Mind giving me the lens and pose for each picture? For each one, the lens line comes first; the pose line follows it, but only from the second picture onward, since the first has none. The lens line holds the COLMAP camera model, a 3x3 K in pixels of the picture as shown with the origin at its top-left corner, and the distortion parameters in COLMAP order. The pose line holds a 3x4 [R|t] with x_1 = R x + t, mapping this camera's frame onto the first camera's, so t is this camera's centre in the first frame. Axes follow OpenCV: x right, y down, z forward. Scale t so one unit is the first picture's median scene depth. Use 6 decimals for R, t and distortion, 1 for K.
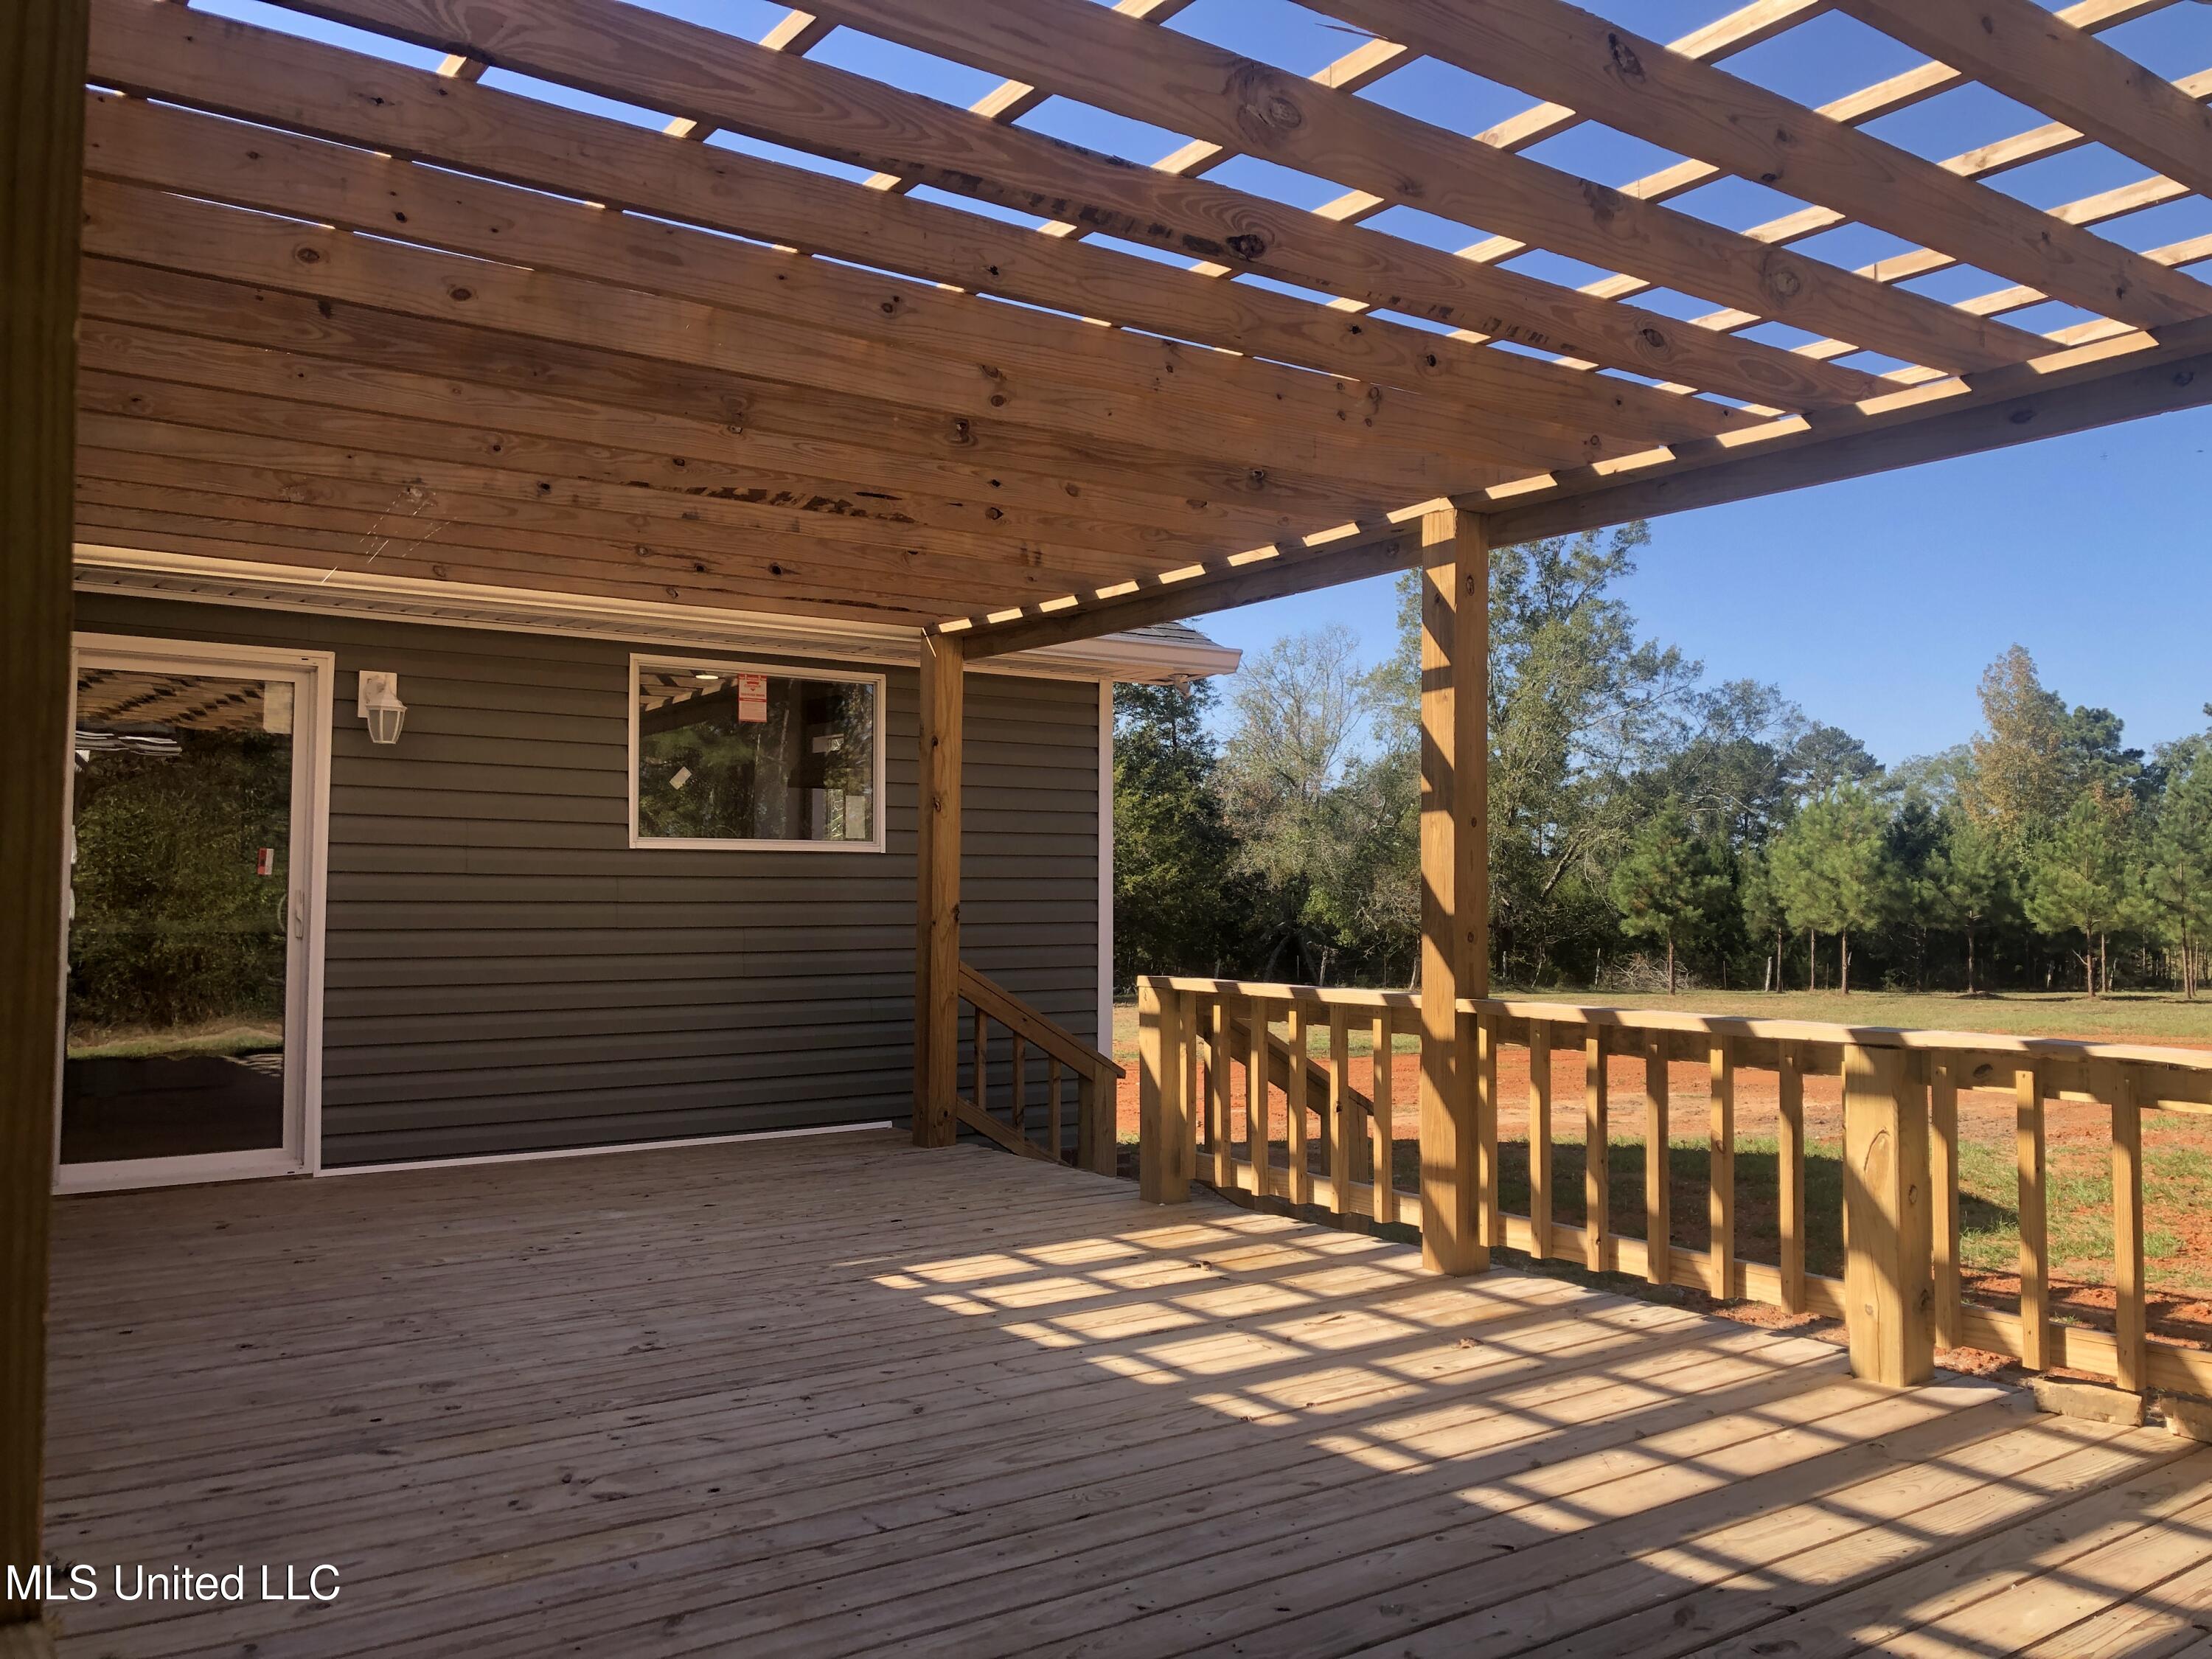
lens RADIAL K [[1803.6, 0, 1113.2], [0, 1803.6, 824.5], [0, 0, 1]] dist [-0.002202, -0.000576]
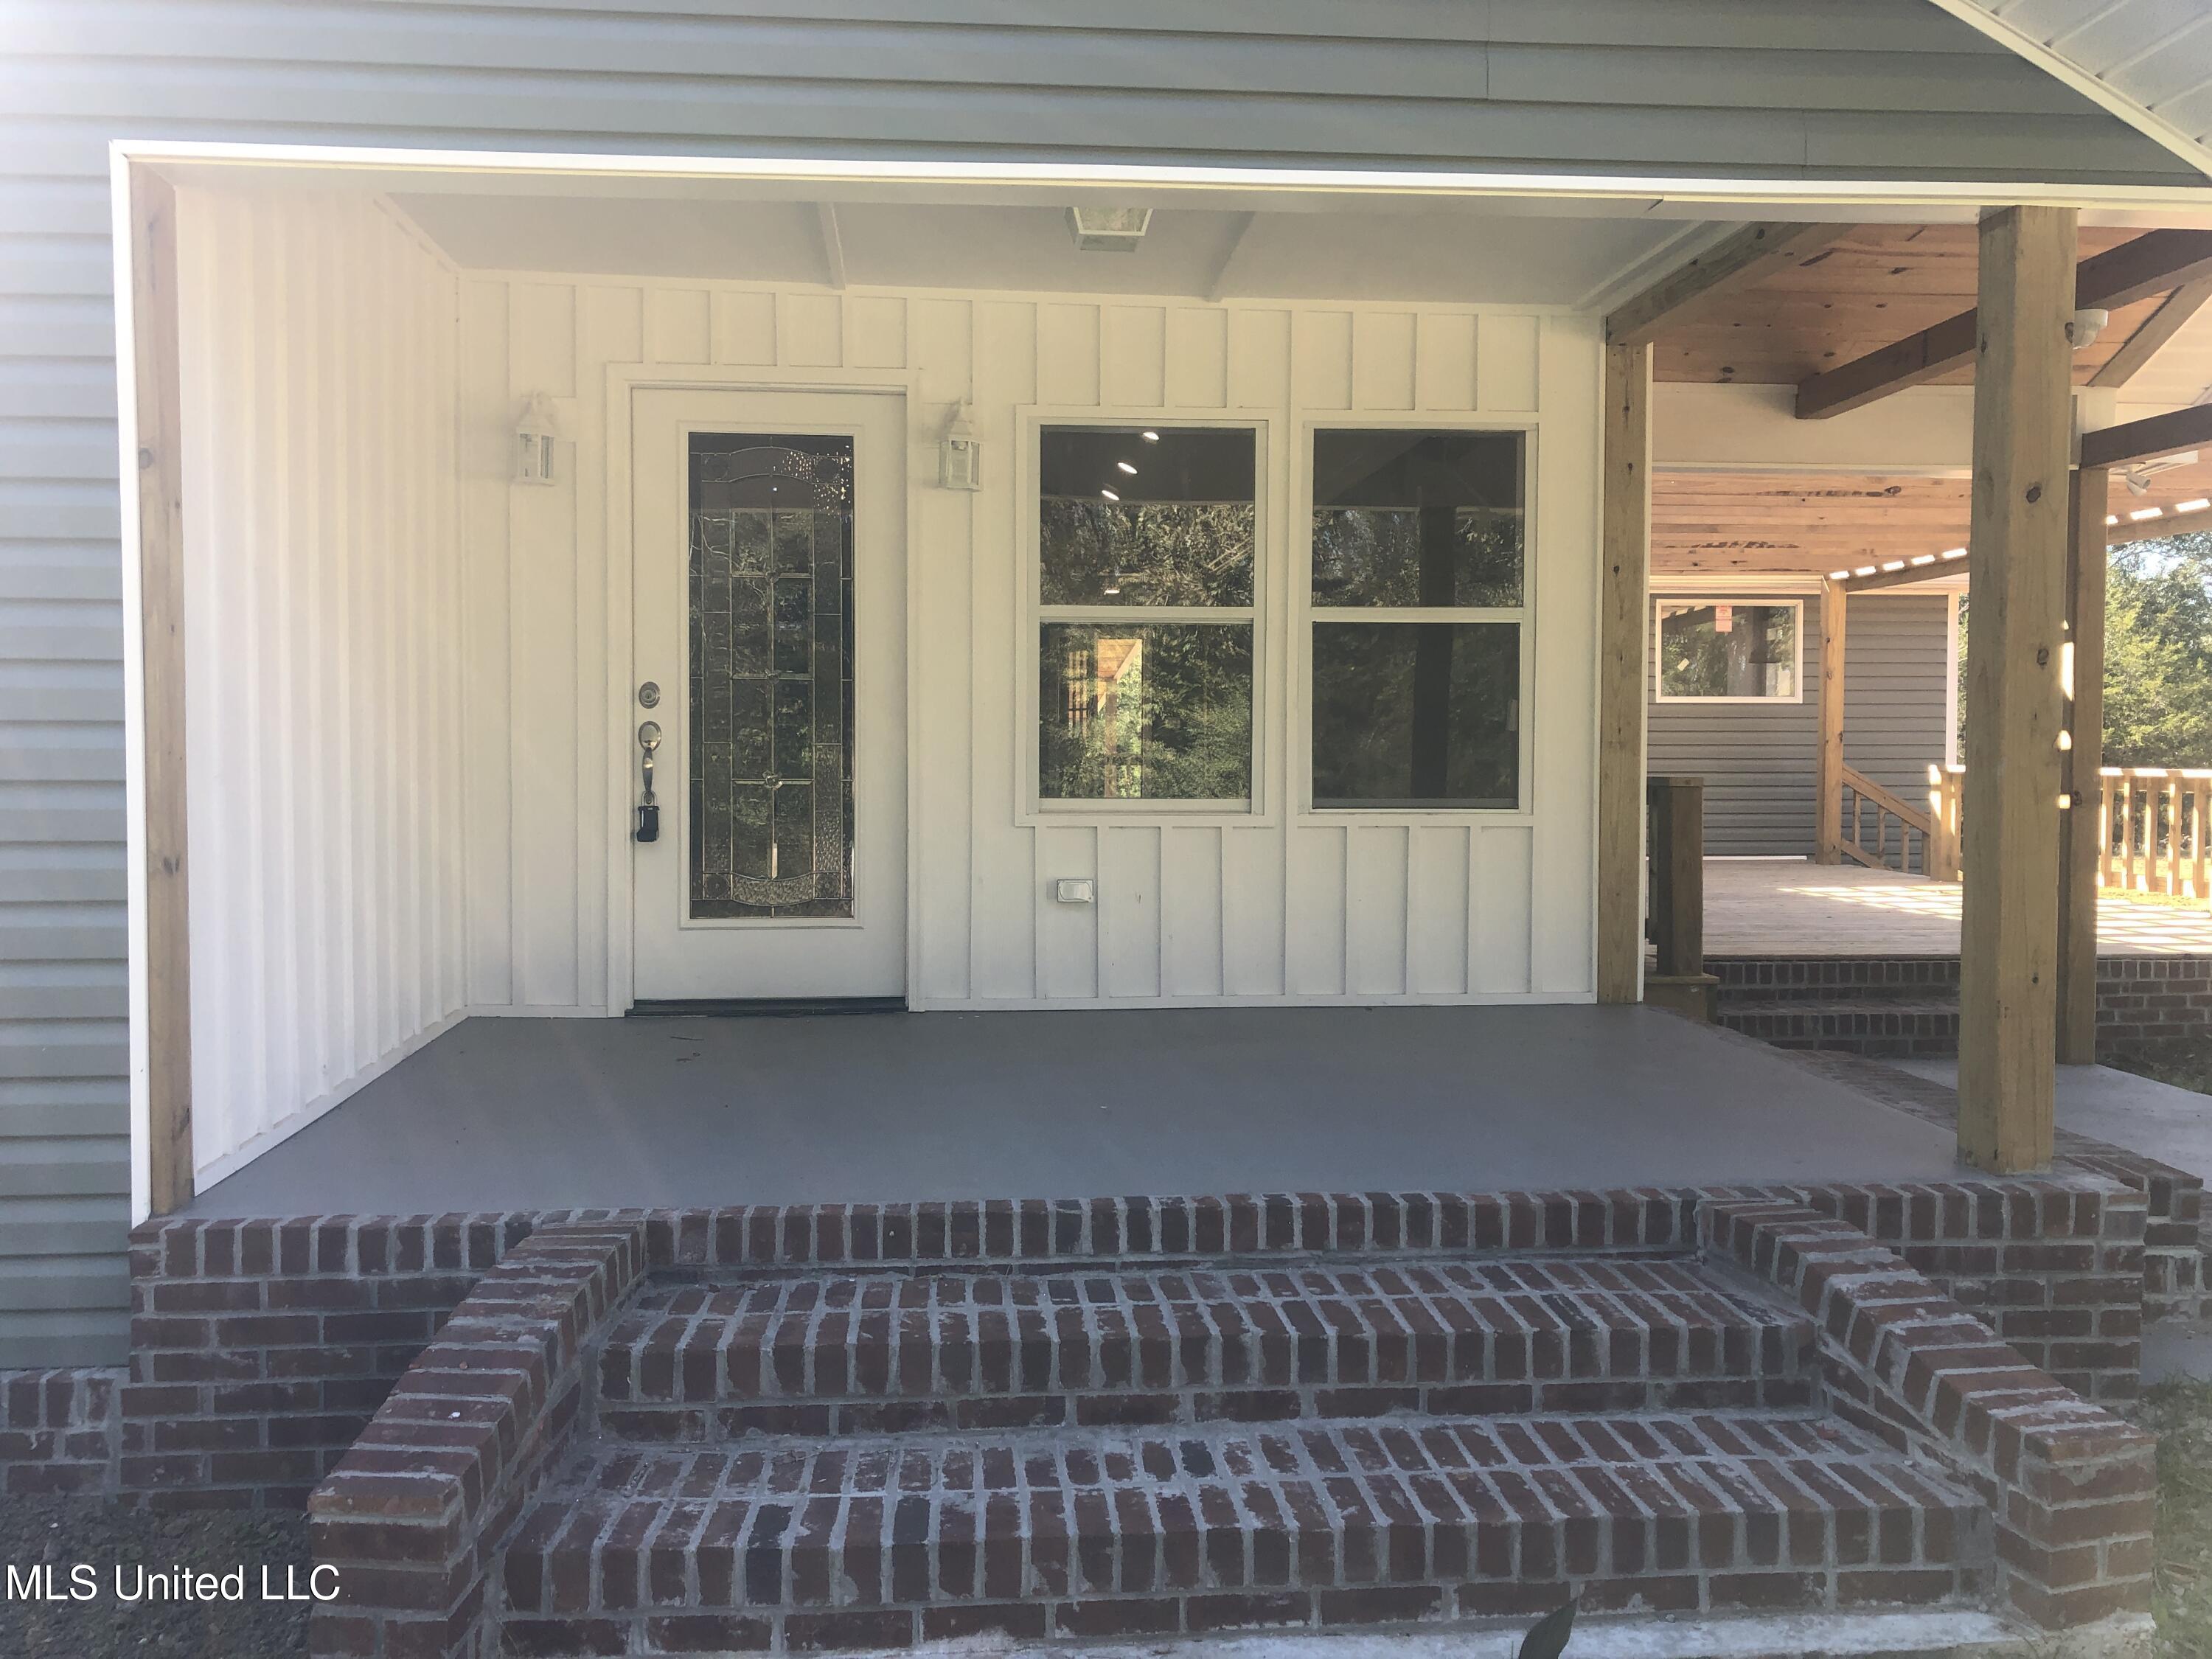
lens RADIAL K [[1803.6, 0, 1110.9], [0, 1803.6, 825.6], [0, 0, 1]] dist [-0.002202, -0.000576]
pose [[0.862125, 0.020276, -0.506290, 0.183952], [0.020175, 0.997033, 0.074283, -0.009062], [0.506294, -0.074256, 0.859158, -0.848695]]
